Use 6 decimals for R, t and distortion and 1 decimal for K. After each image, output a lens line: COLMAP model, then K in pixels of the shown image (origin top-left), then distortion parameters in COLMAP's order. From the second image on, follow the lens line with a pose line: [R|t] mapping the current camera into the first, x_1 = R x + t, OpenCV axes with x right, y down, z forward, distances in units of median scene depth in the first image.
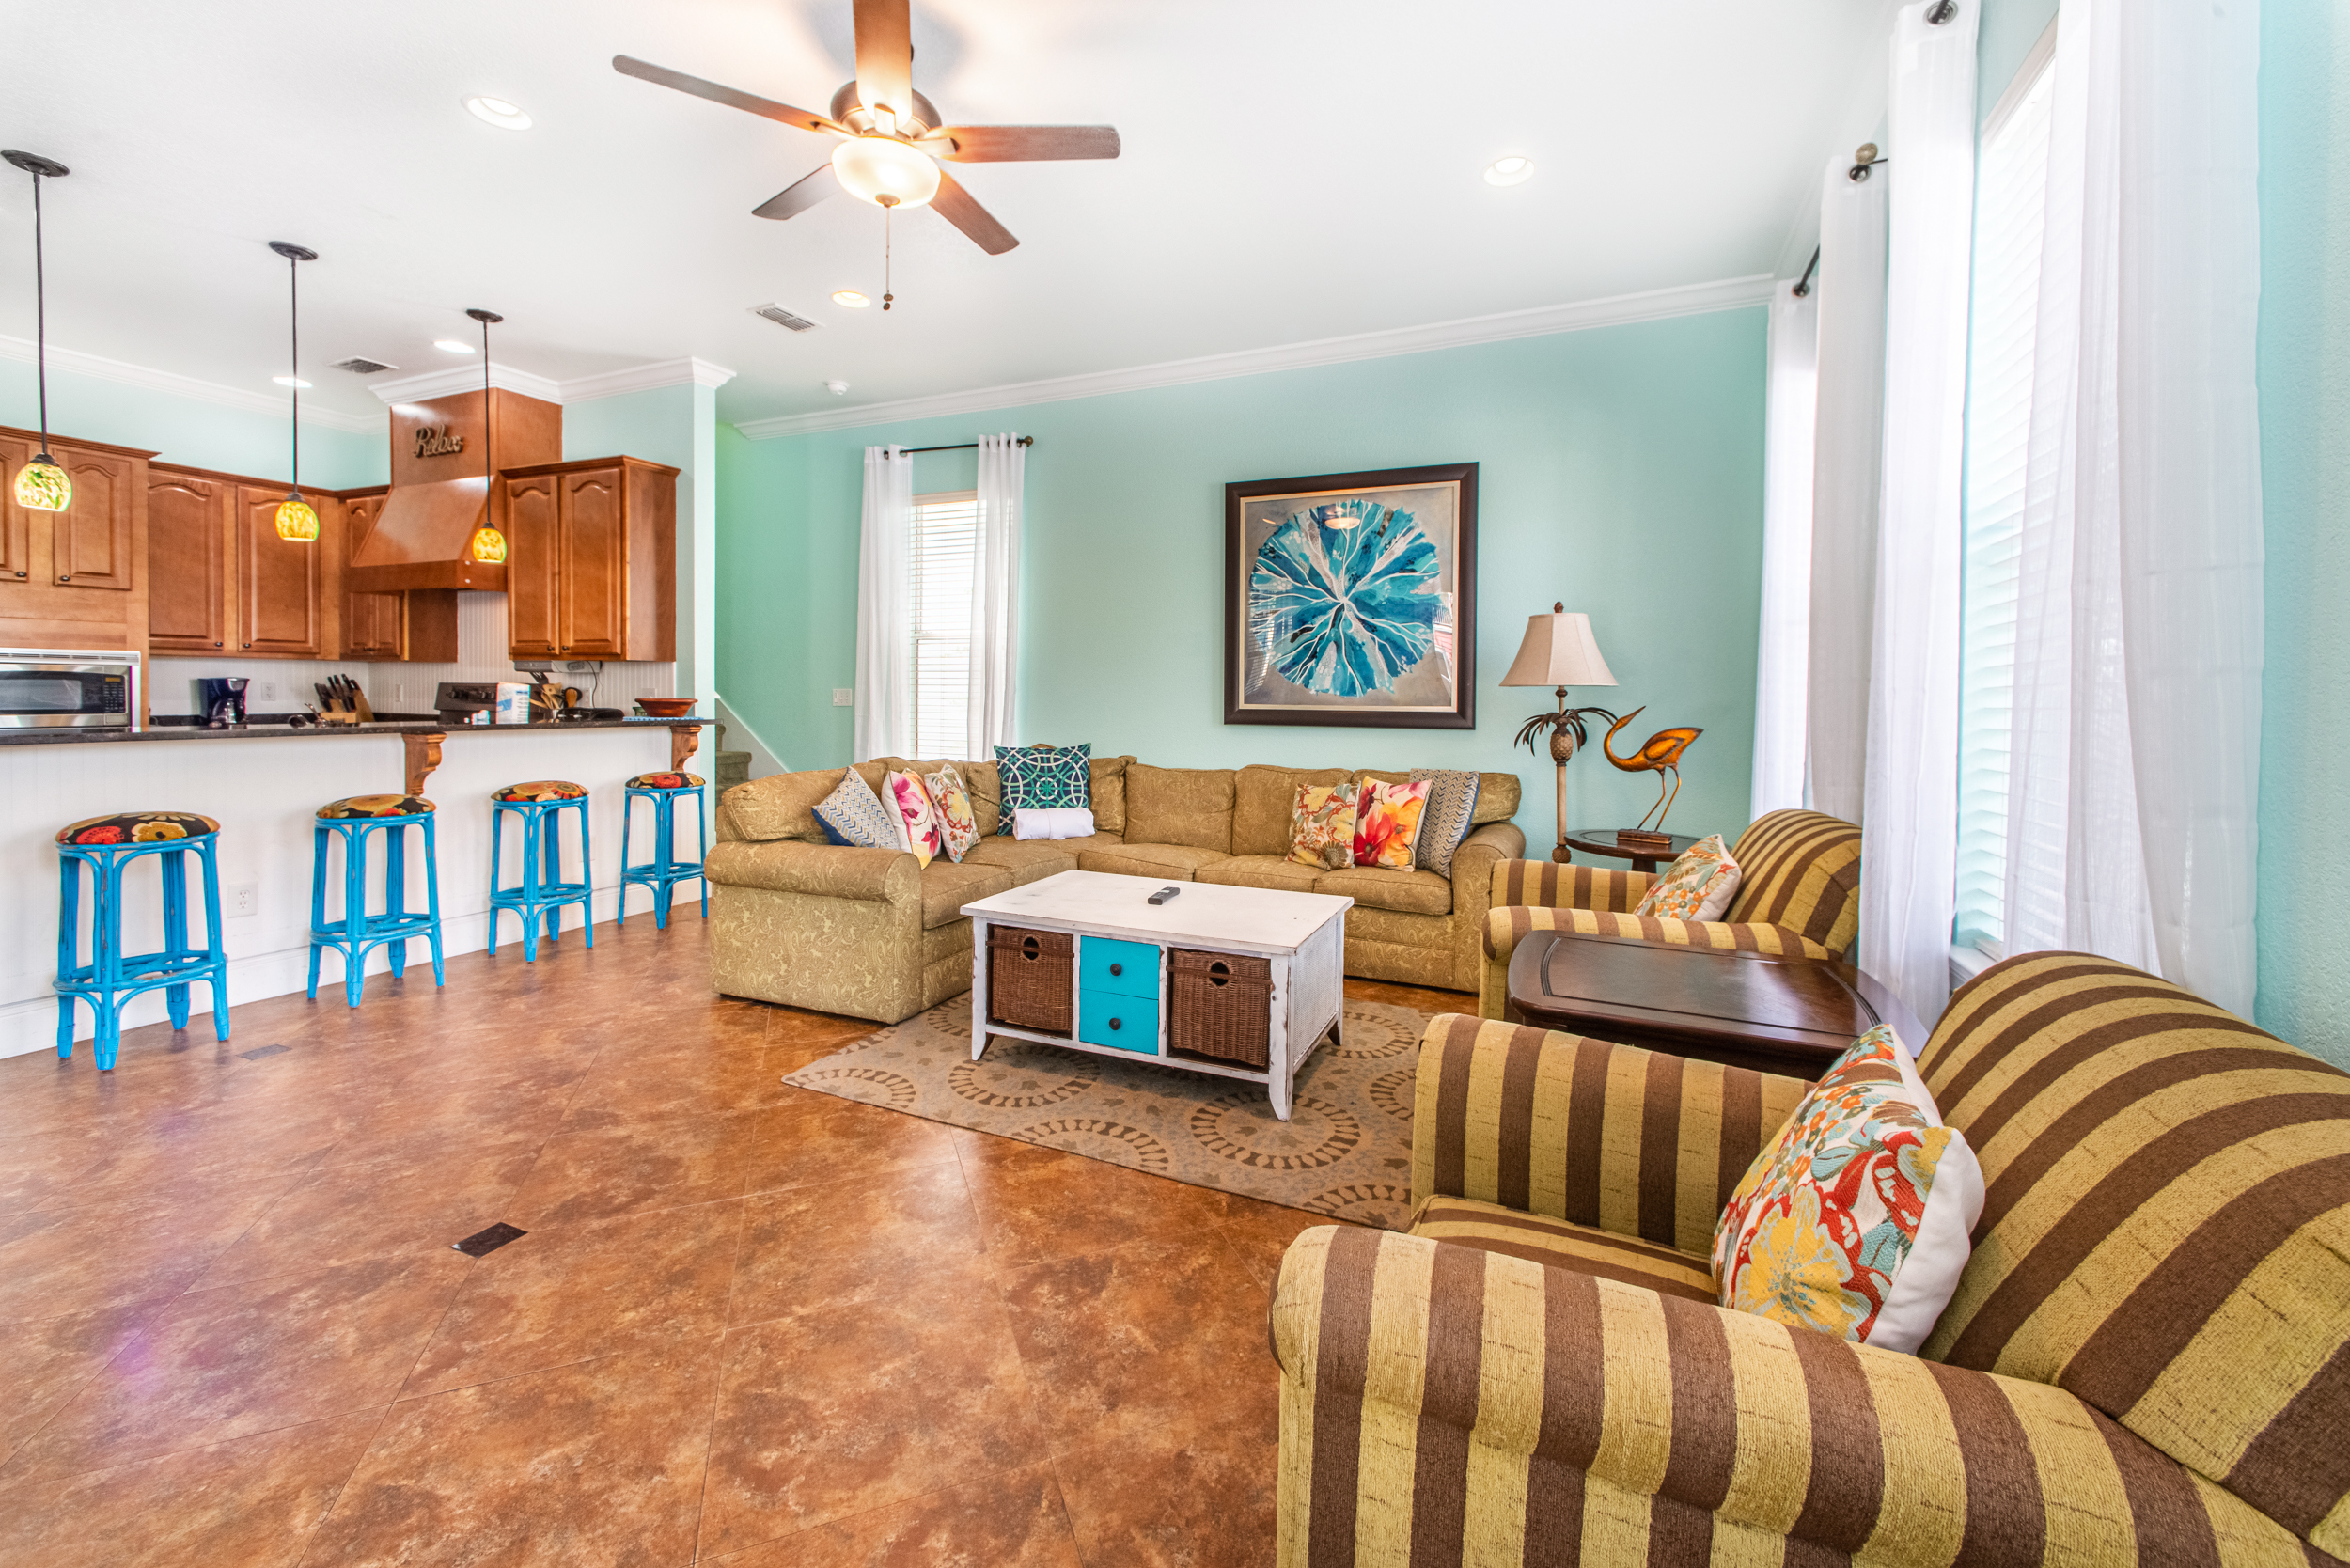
lens RADIAL K [[967.7, 0, 1139.2], [0, 967.7, 715.8], [0, 0, 1]] dist [0.007741, 0.001349]
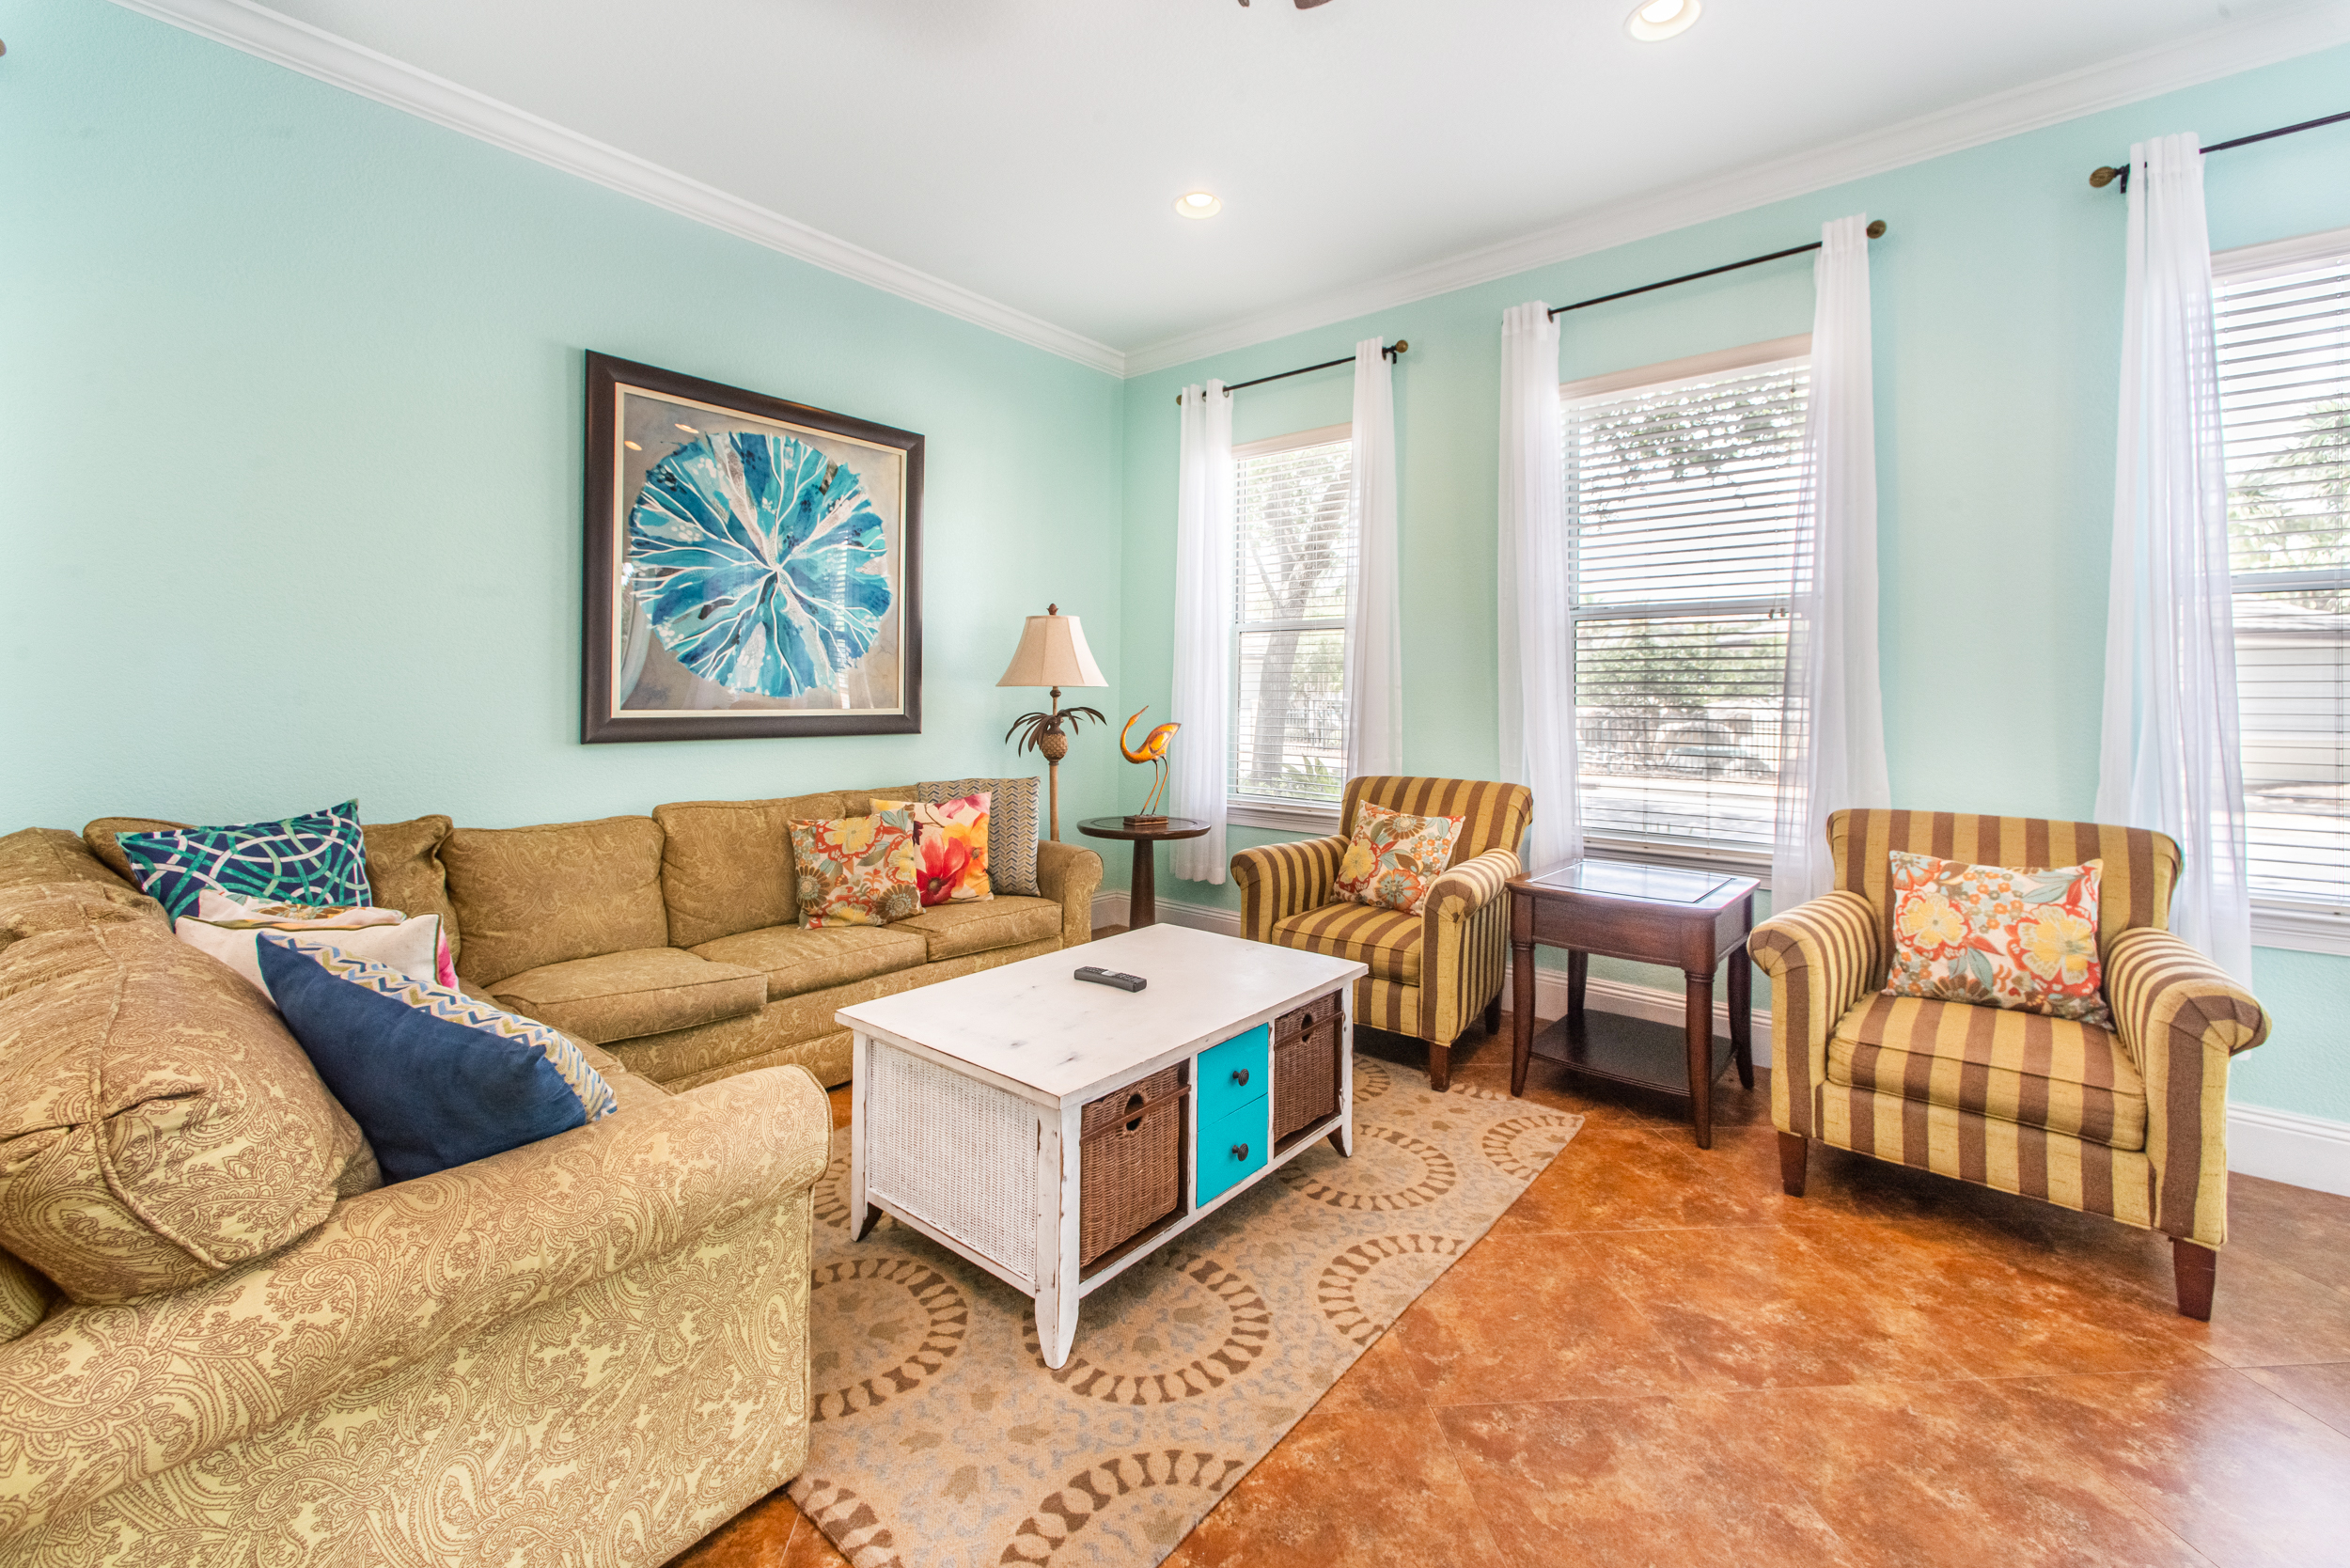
lens RADIAL K [[967.7, 0, 1248.4], [0, 967.7, 687.4], [0, 0, 1]] dist [0.007741, 0.001349]
pose [[0.228983, 0.000539, 0.973430, -0.451865], [0.017660, 0.999833, -0.004707, -0.018598], [-0.973270, 0.018269, 0.228935, 0.501365]]
